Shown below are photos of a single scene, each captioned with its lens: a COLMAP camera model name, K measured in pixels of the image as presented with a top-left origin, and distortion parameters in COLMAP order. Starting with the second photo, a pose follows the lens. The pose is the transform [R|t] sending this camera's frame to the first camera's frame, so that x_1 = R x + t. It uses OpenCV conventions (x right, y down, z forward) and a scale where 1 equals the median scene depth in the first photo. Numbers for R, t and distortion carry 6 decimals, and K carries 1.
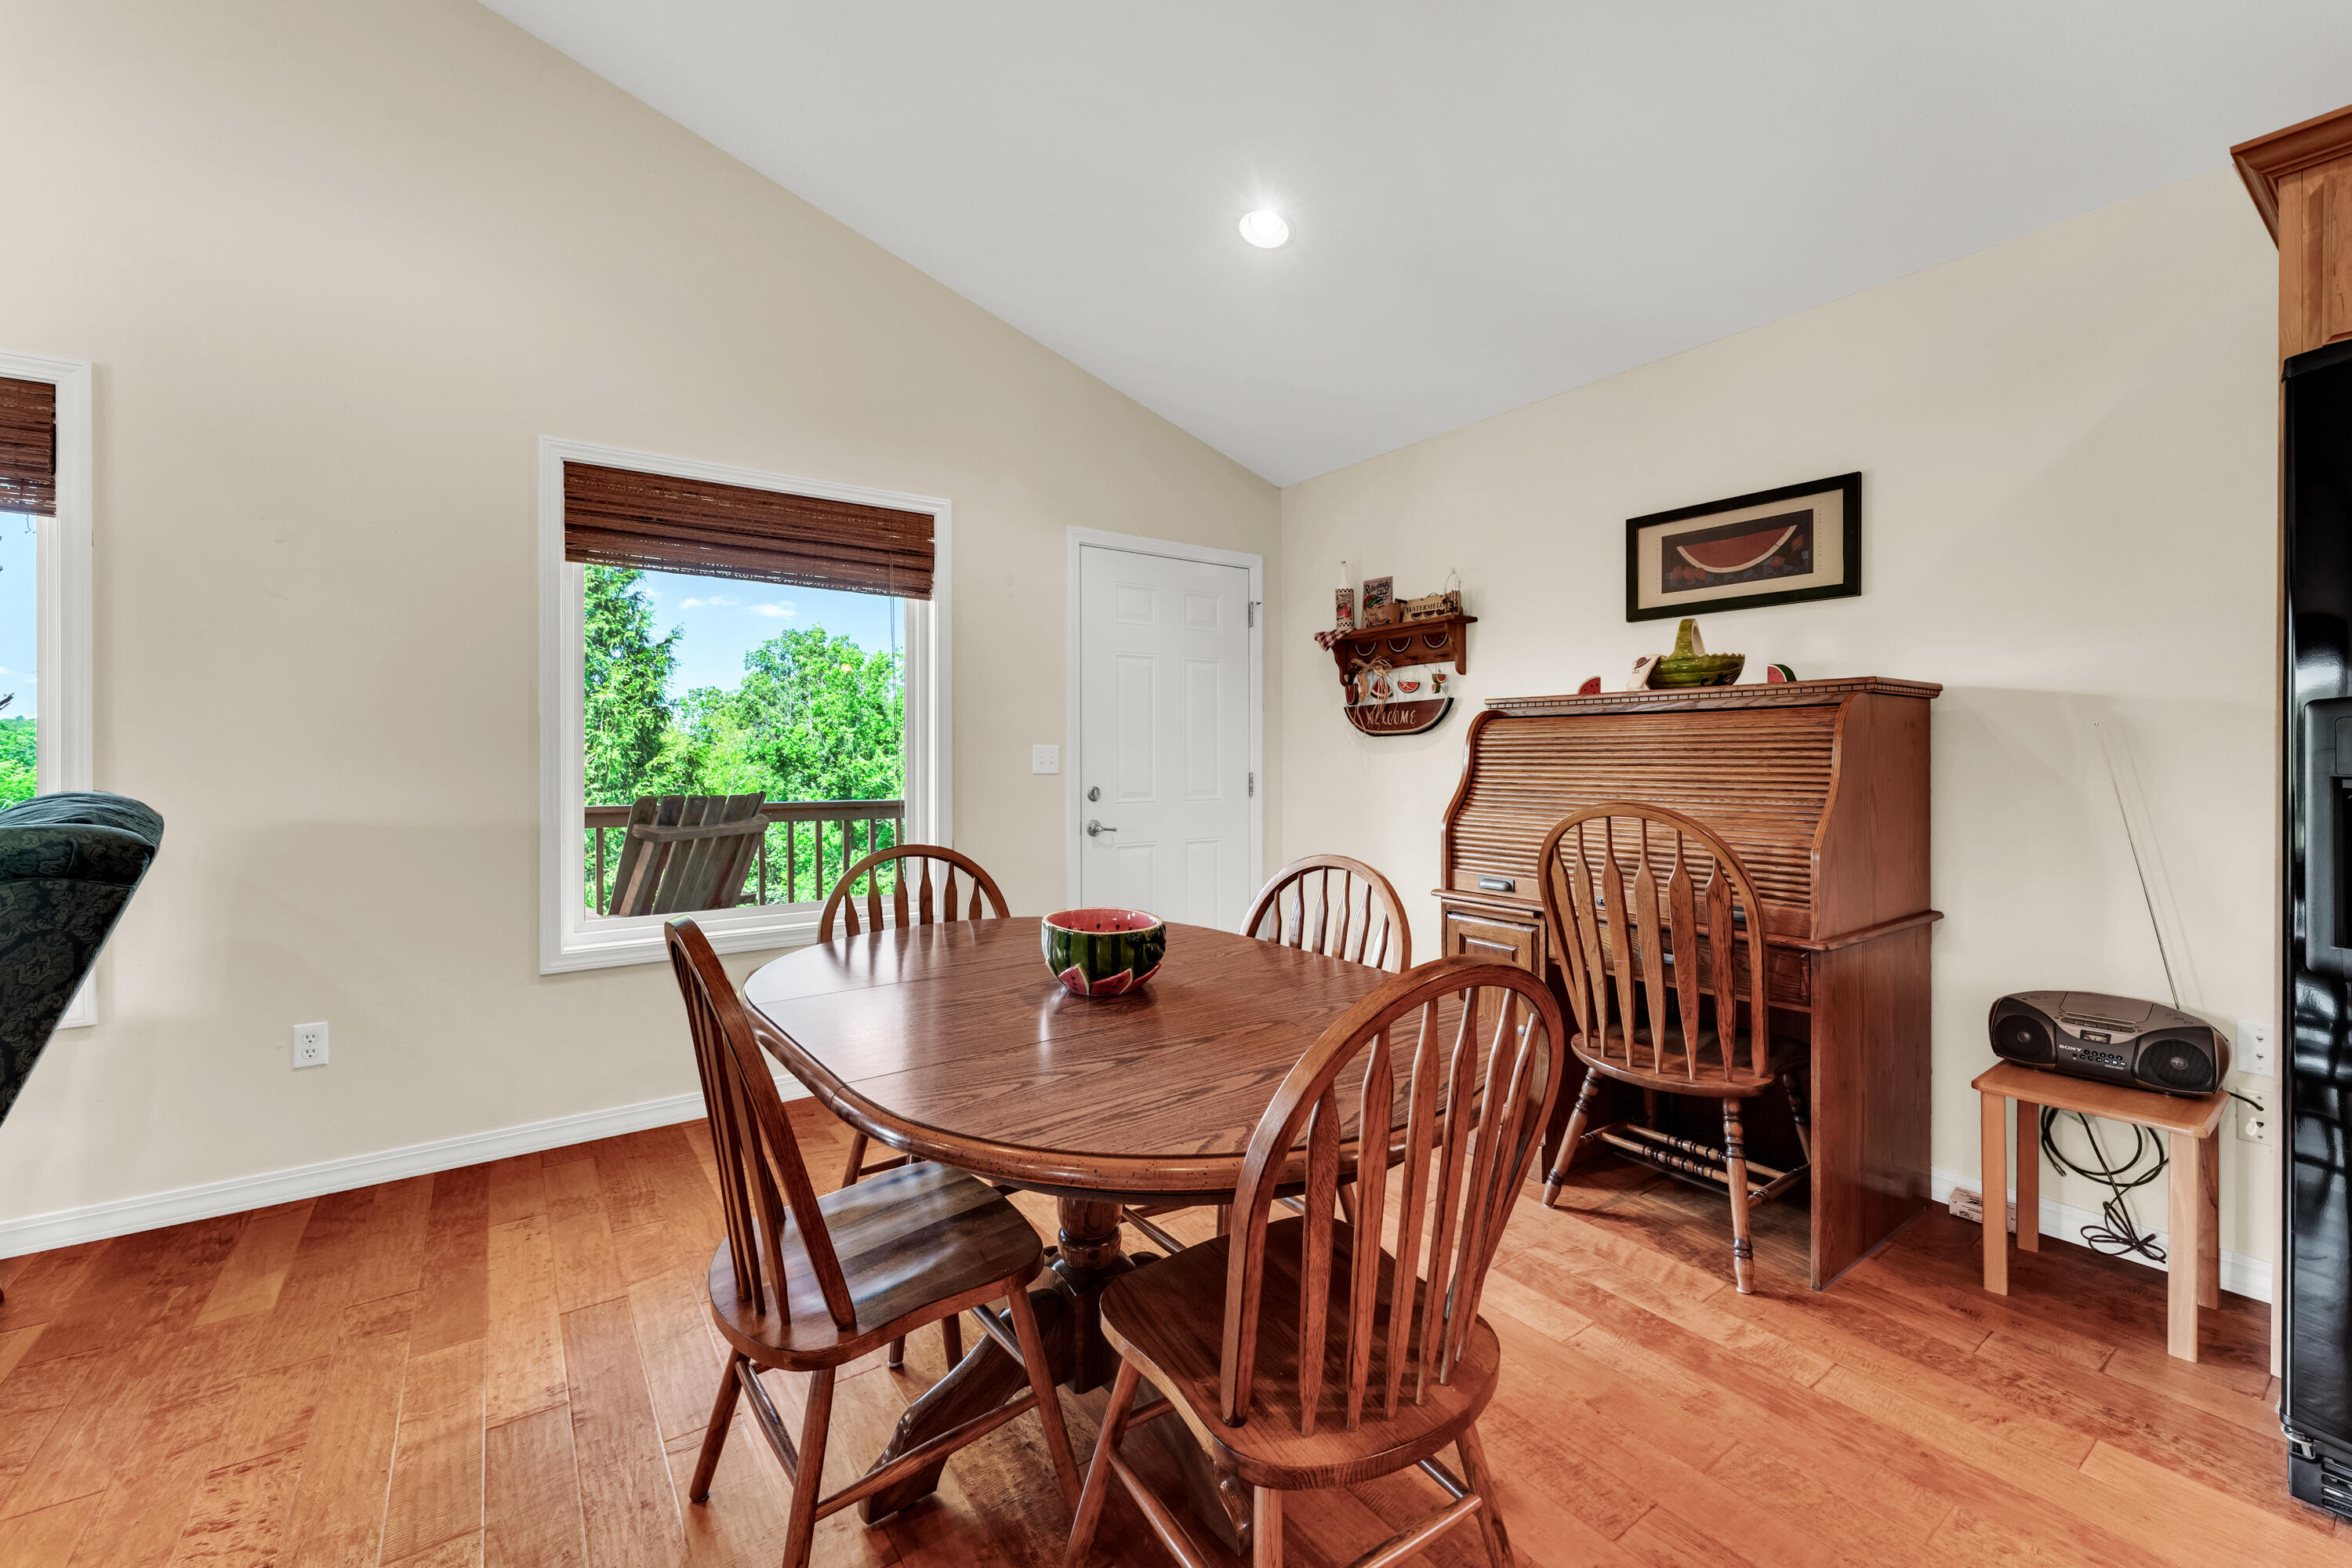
lens RADIAL K [[946.3, 0, 1210.3], [0, 946.3, 756.0], [0, 0, 1]] dist [0.002174, 0.000083]
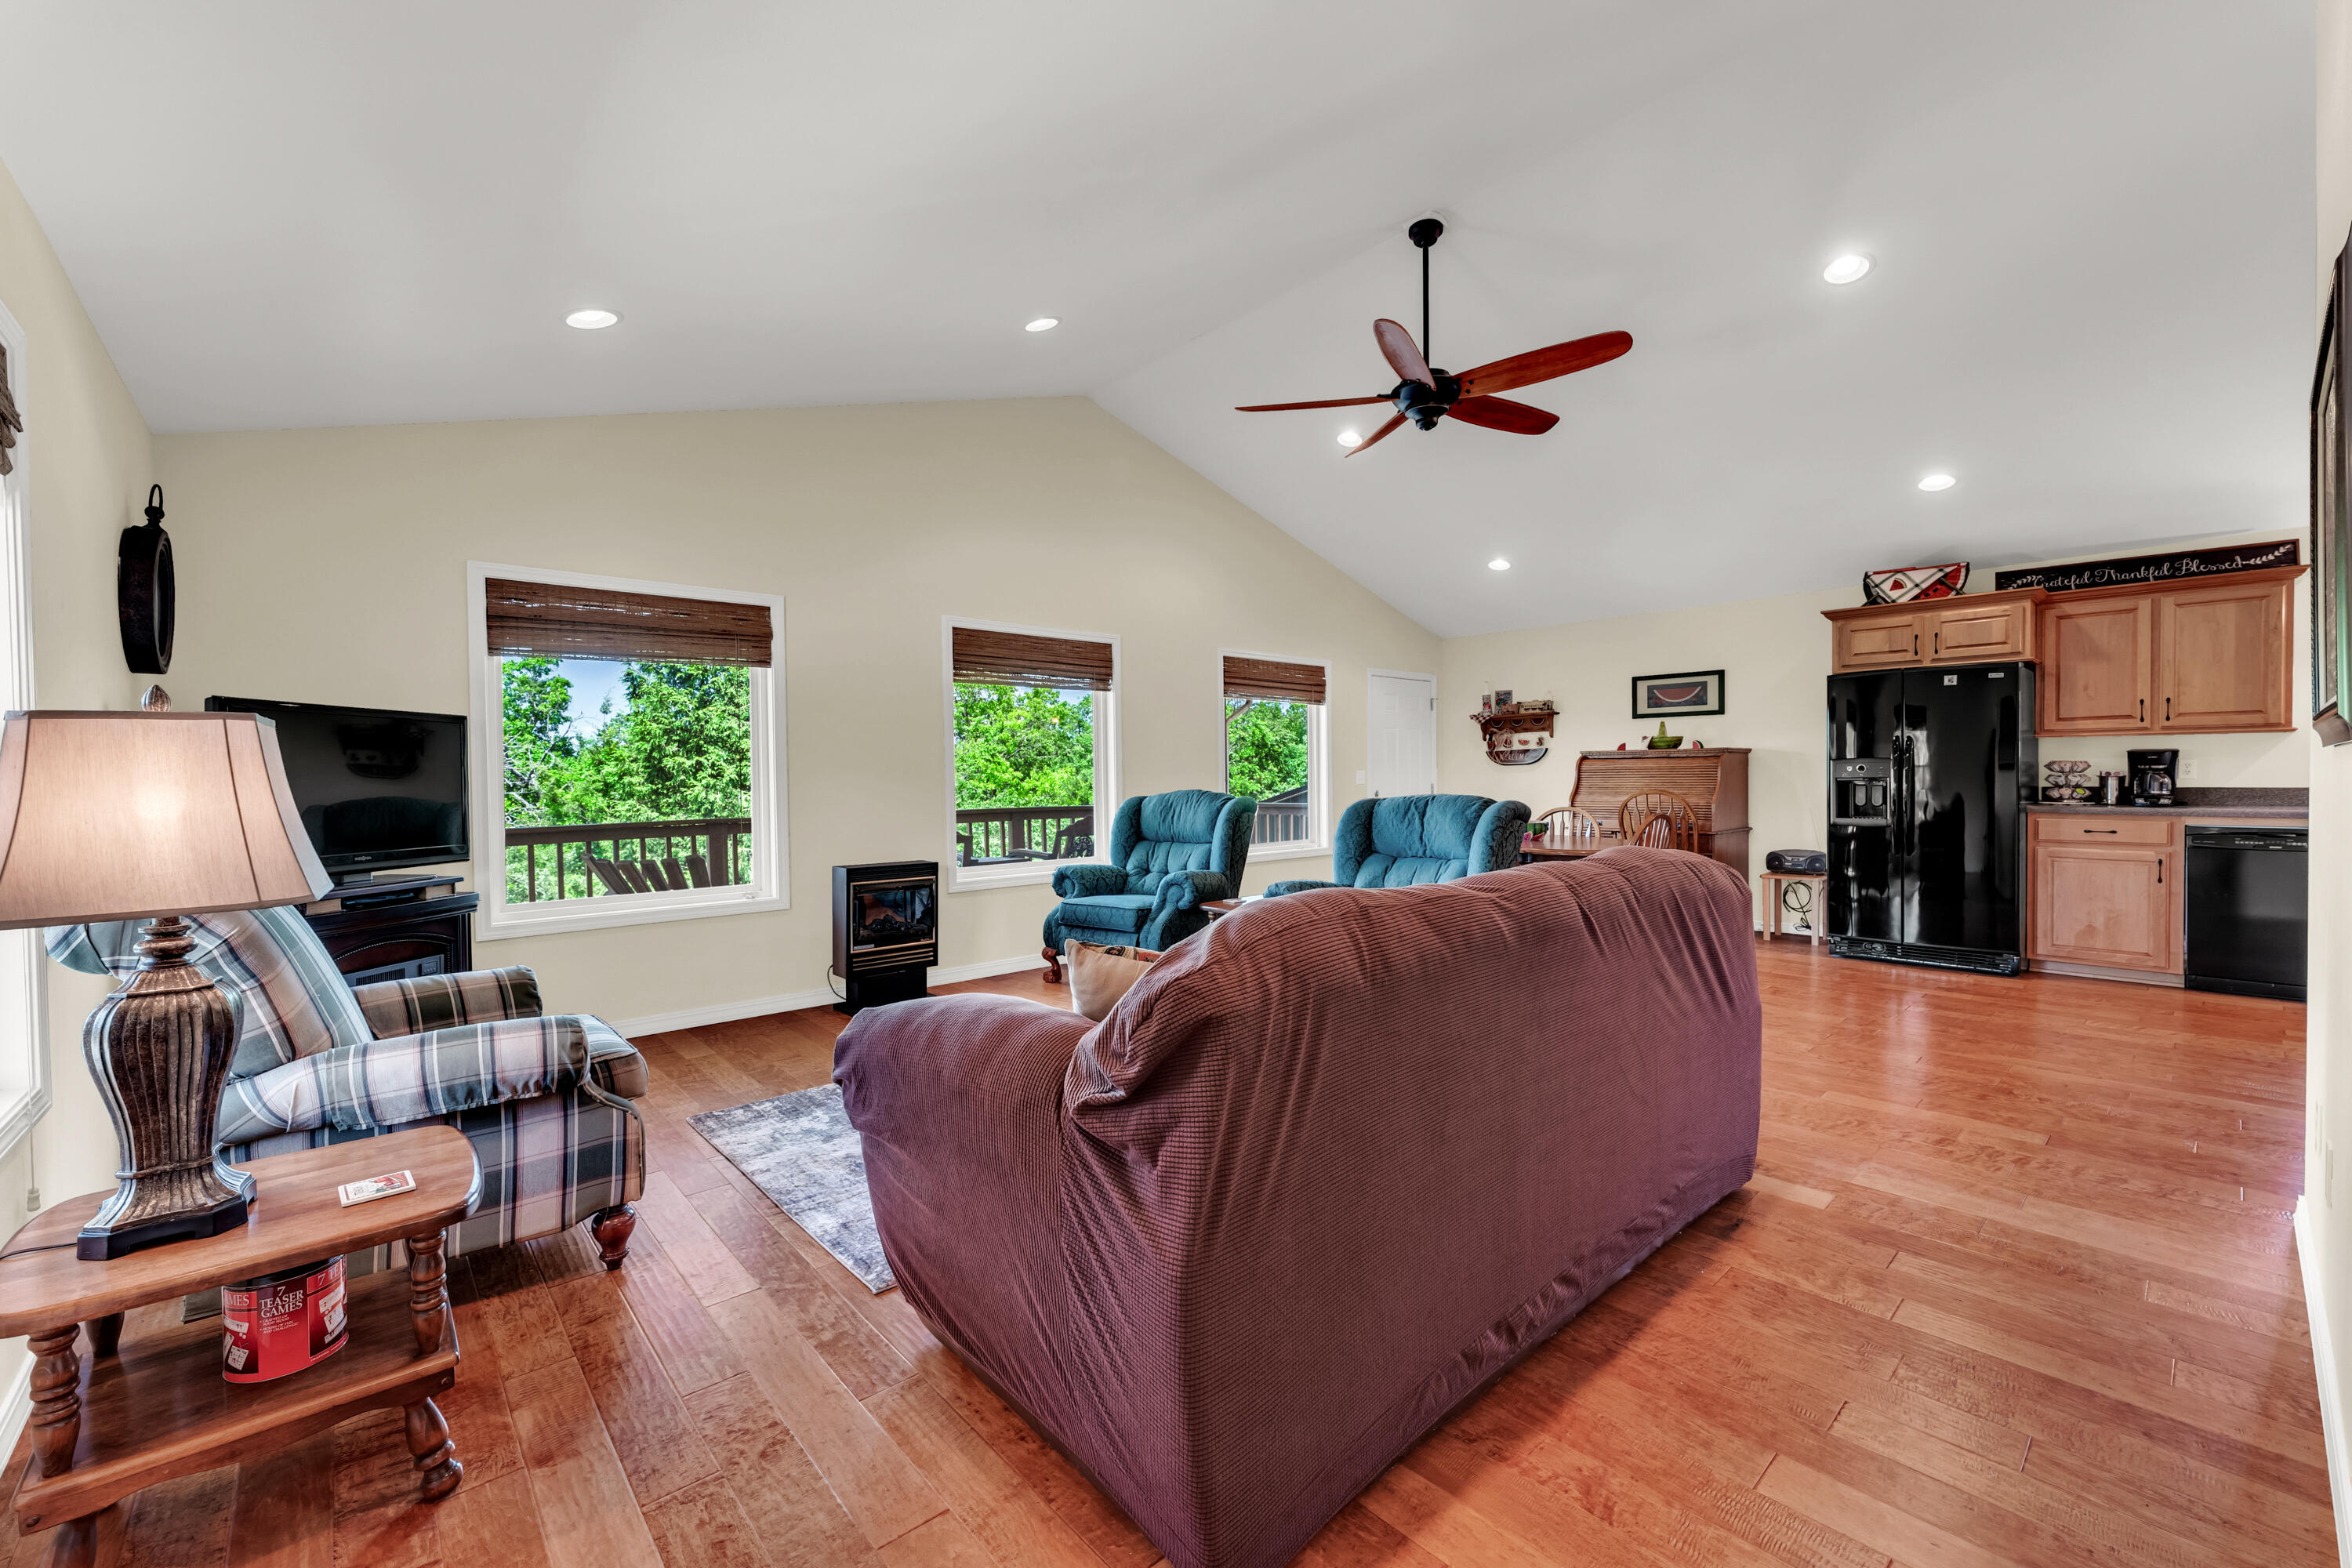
lens RADIAL K [[946.3, 0, 1166.4], [0, 946.3, 785.8], [0, 0, 1]] dist [0.002174, 0.000083]
pose [[0.995947, -0.007777, 0.089600, -1.028533], [0.006765, 0.999910, 0.011584, -0.006256], [-0.089682, -0.010930, 0.995910, -1.395920]]
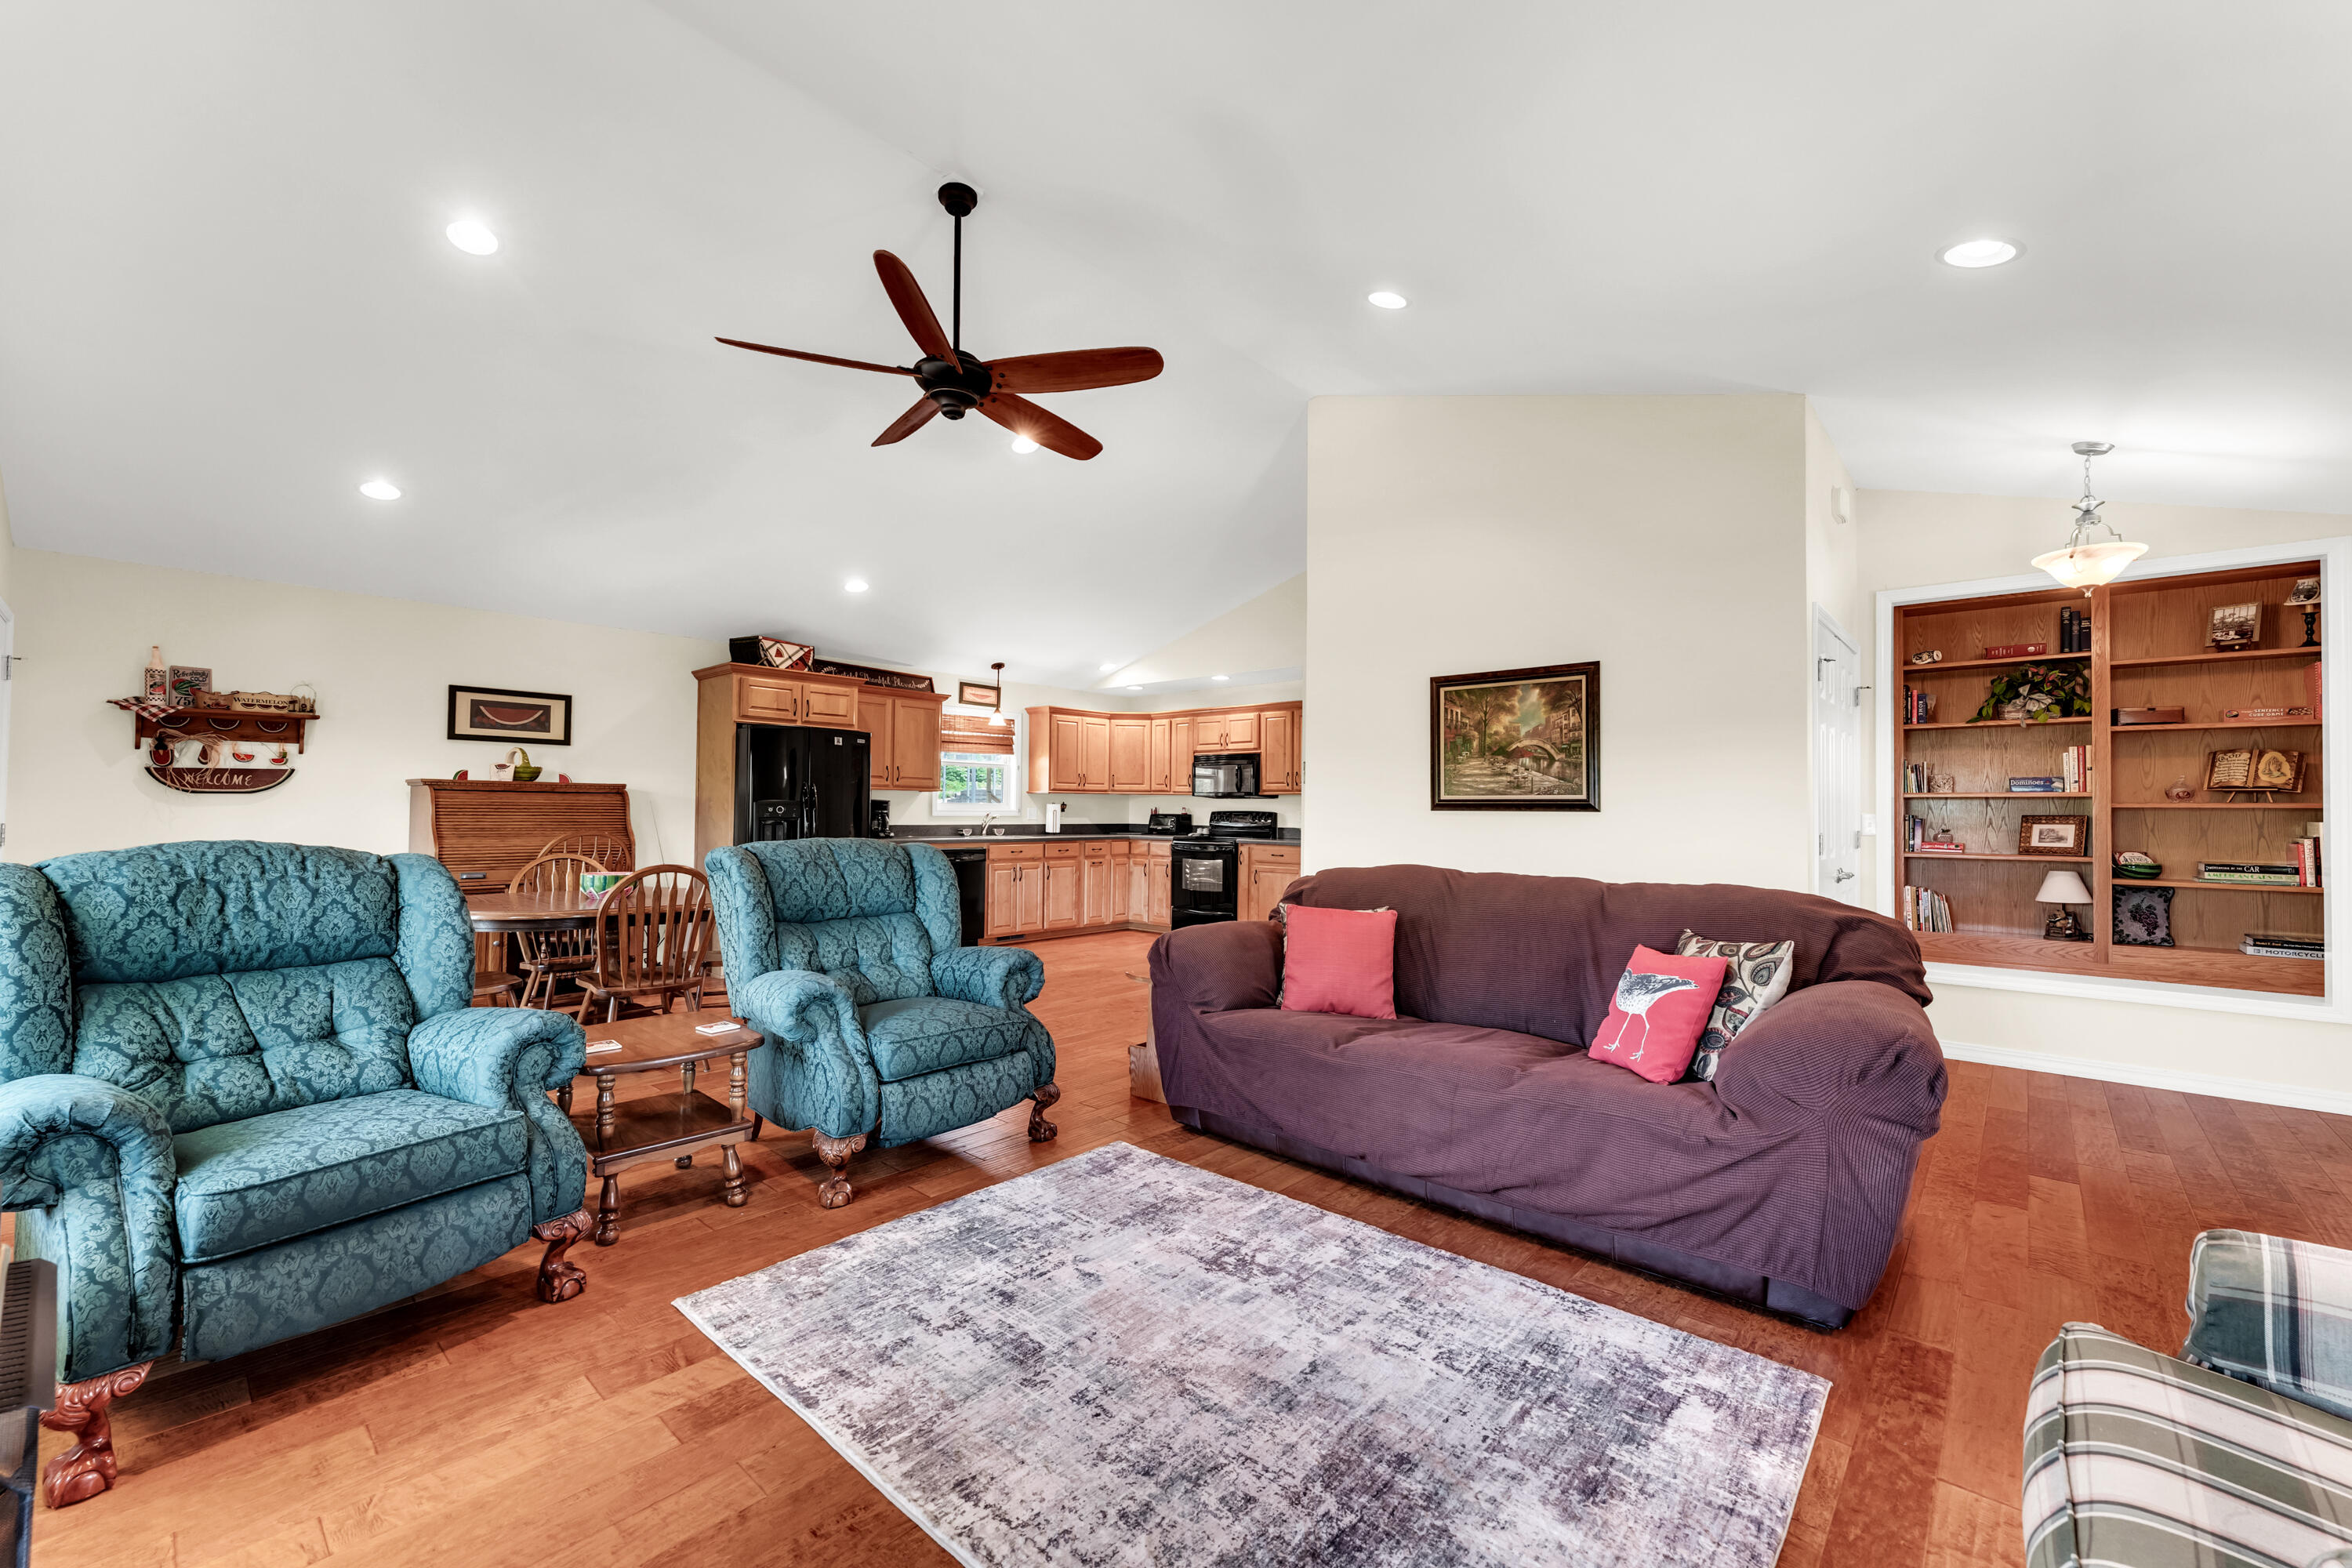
lens RADIAL K [[946.3, 0, 1182.3], [0, 946.3, 790.4], [0, 0, 1]] dist [0.002174, 0.000083]
pose [[-0.218048, 0.029186, 0.975501, -1.778958], [-0.007215, 0.999477, -0.031516, 0.007190], [-0.975911, -0.013910, -0.217724, -0.002060]]
